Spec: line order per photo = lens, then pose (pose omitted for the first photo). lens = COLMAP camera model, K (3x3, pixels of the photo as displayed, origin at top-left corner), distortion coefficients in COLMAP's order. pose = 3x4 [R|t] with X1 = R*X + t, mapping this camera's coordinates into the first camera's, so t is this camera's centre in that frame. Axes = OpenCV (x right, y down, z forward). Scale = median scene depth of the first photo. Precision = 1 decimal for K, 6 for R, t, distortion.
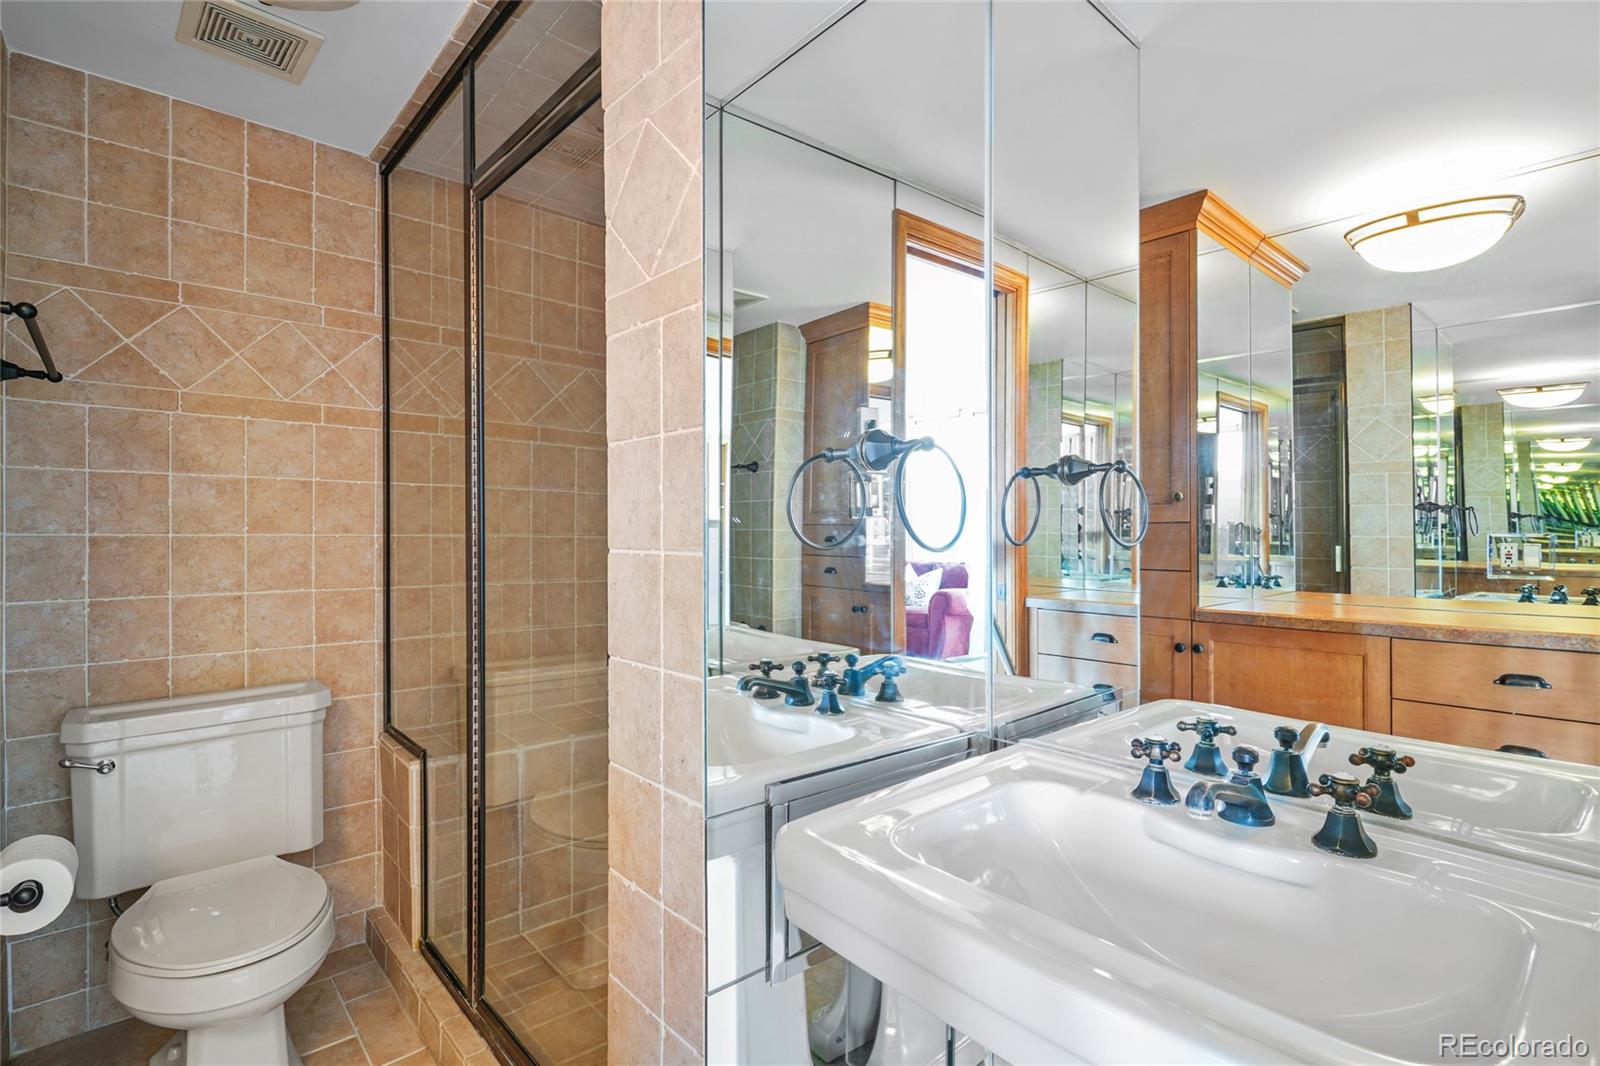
lens RADIAL K [[767.8, 0, 796.9], [0, 767.8, 537.0], [0, 0, 1]] dist [0.012798, -0.006689]
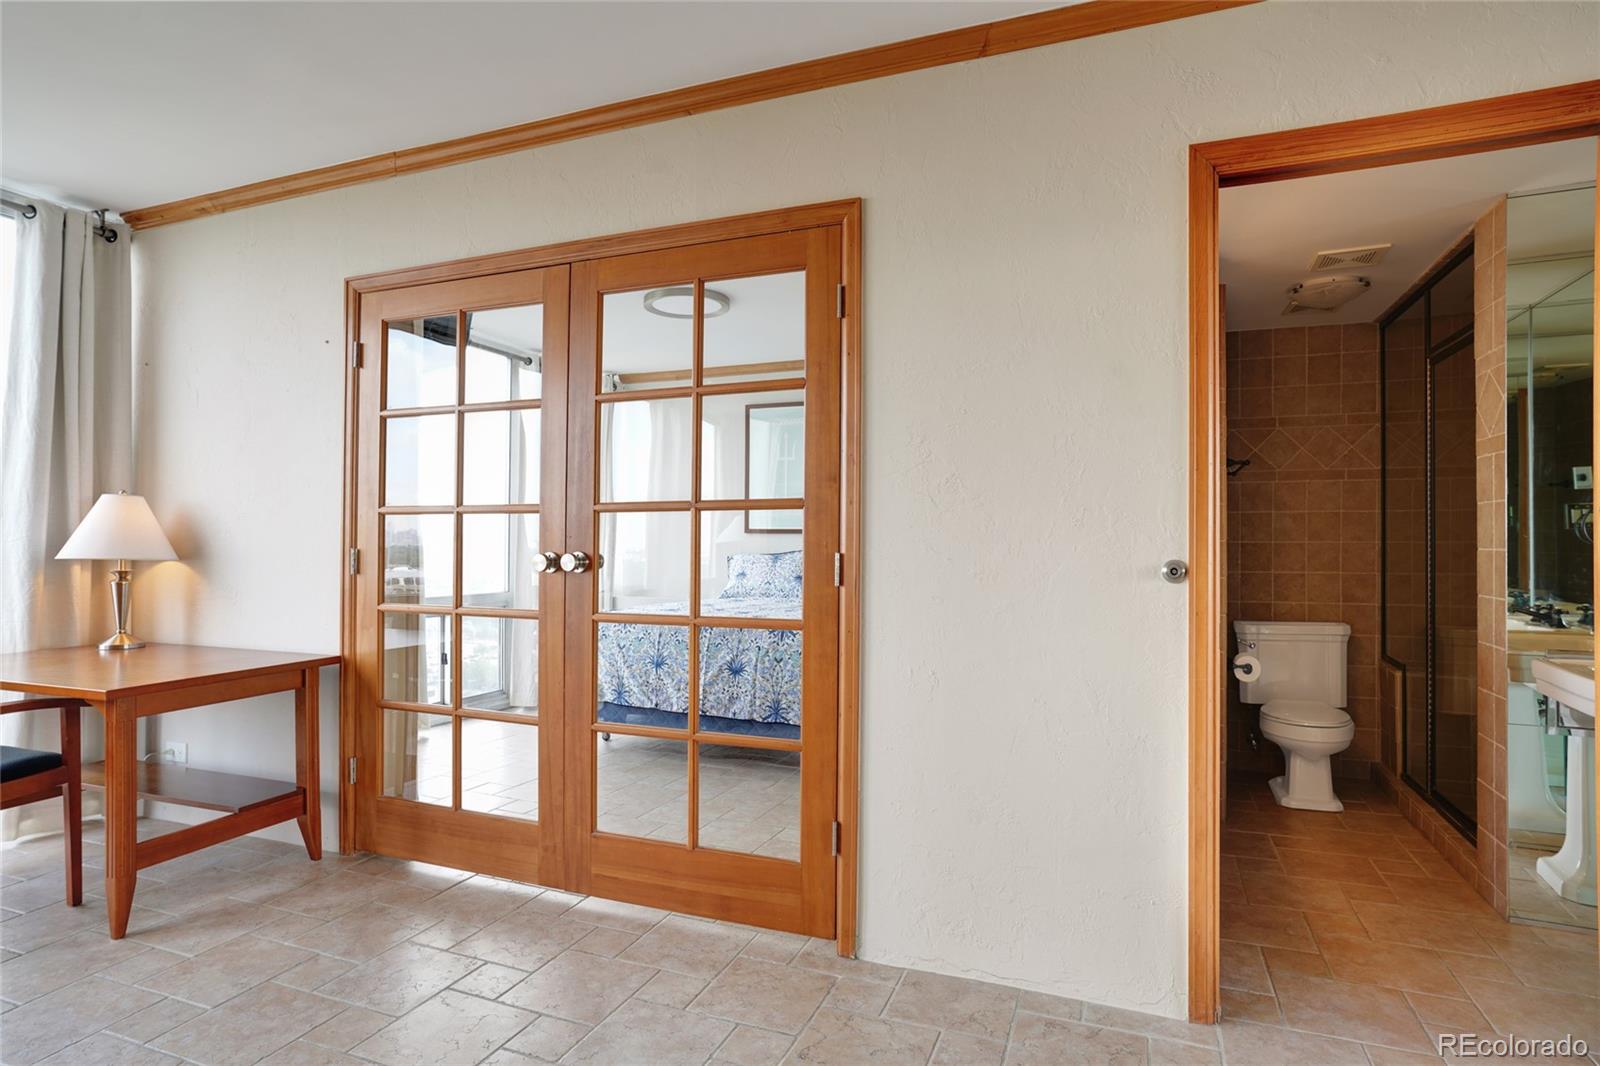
lens RADIAL K [[869.6, 0, 794.8], [0, 869.6, 542.7], [0, 0, 1]] dist [-0.060620, 0.037476]
pose [[0.448986, 0.000133, -0.893539, 0.611406], [-0.003354, 0.999993, -0.001537, 0.006679], [0.893533, 0.003687, 0.448983, -1.088546]]
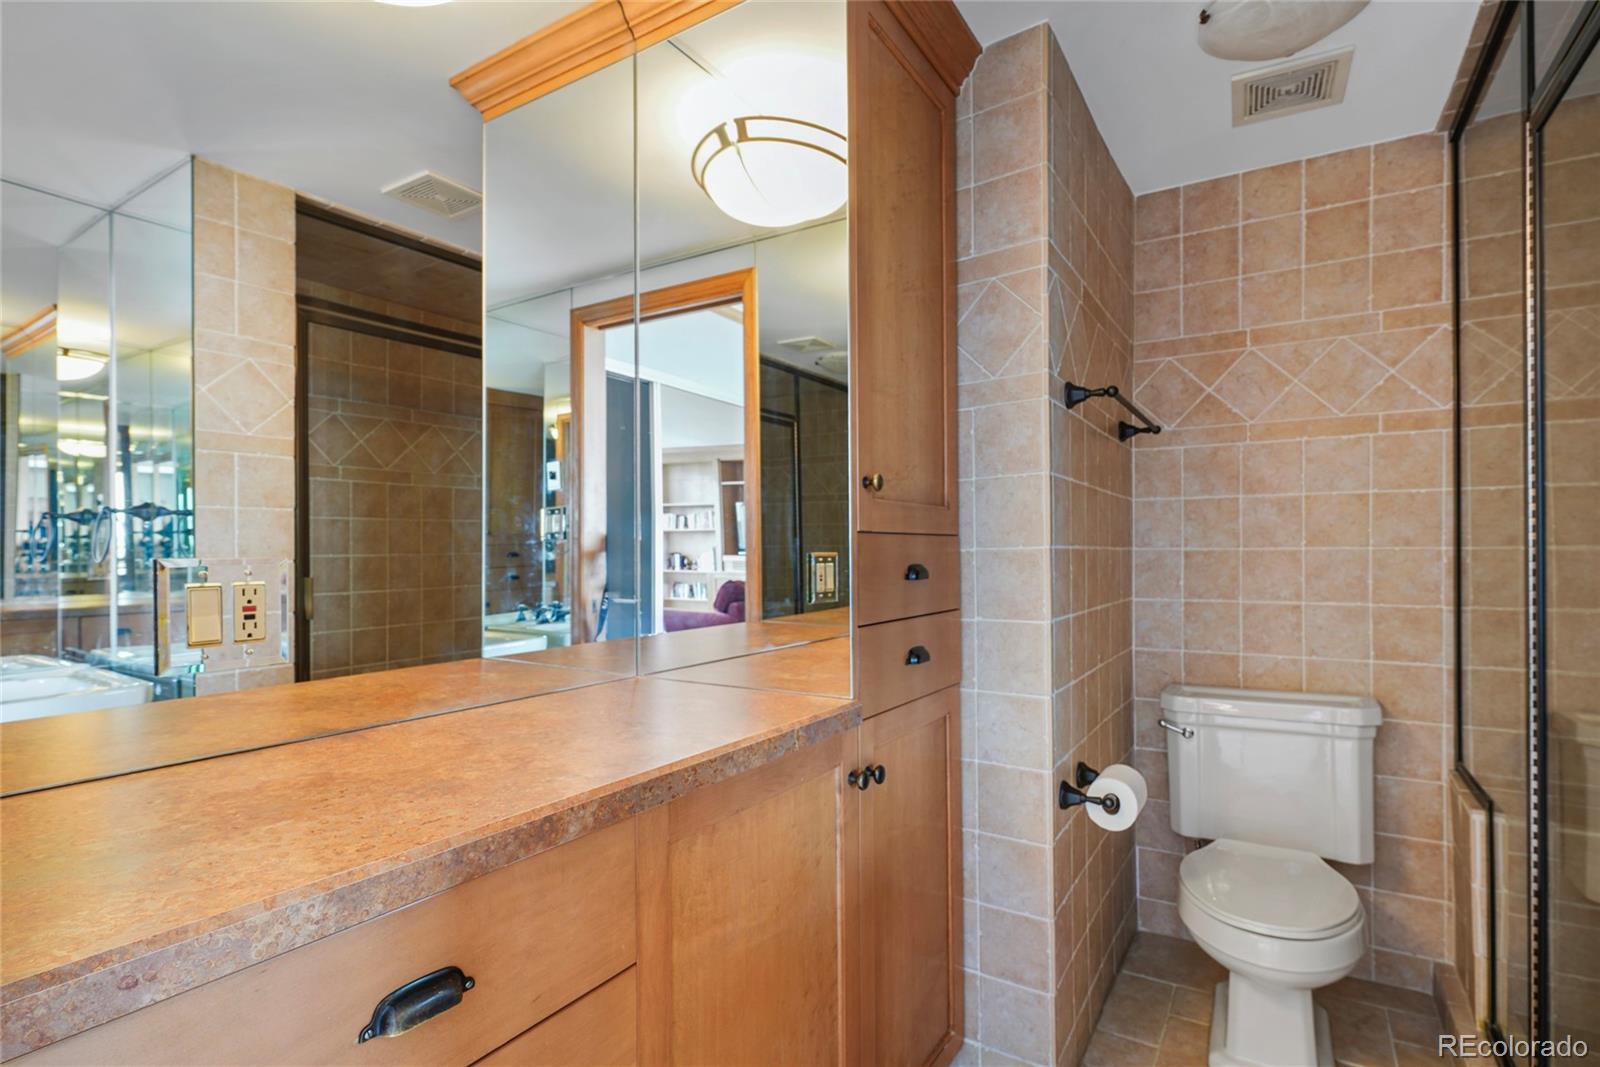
lens RADIAL K [[780.5, 0, 799.9], [0, 780.5, 553.8], [0, 0, 1]] dist [0.002025, -0.000102]
pose [[0.288310, 0.002679, -0.957533, 0.119123], [0.002855, 0.999989, 0.003657, -0.001248], [0.957533, -0.003788, 0.288299, 0.022522]]
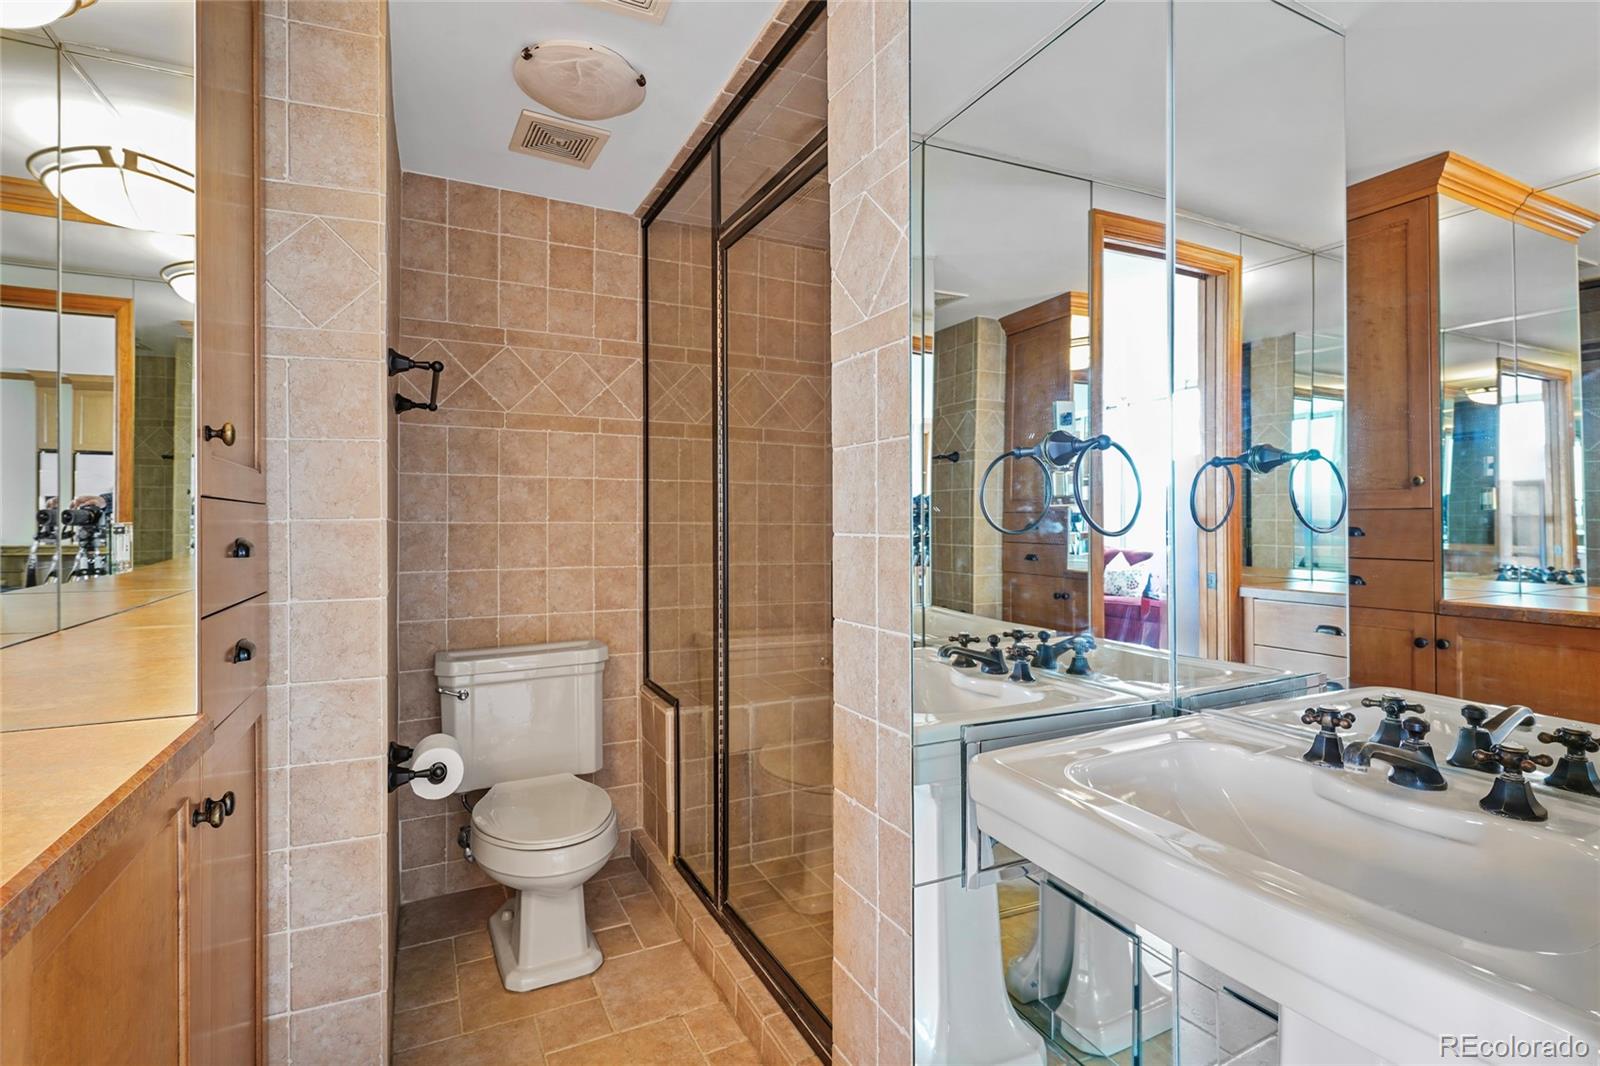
lens RADIAL K [[767.8, 0, 796.5], [0, 767.8, 521.2], [0, 0, 1]] dist [0.003987, 0.000048]
pose [[0.966199, -0.001828, -0.257792, 0.010497], [0.000491, 0.999986, -0.005251, 0.001780], [0.257798, 0.004947, 0.966186, -0.121054]]
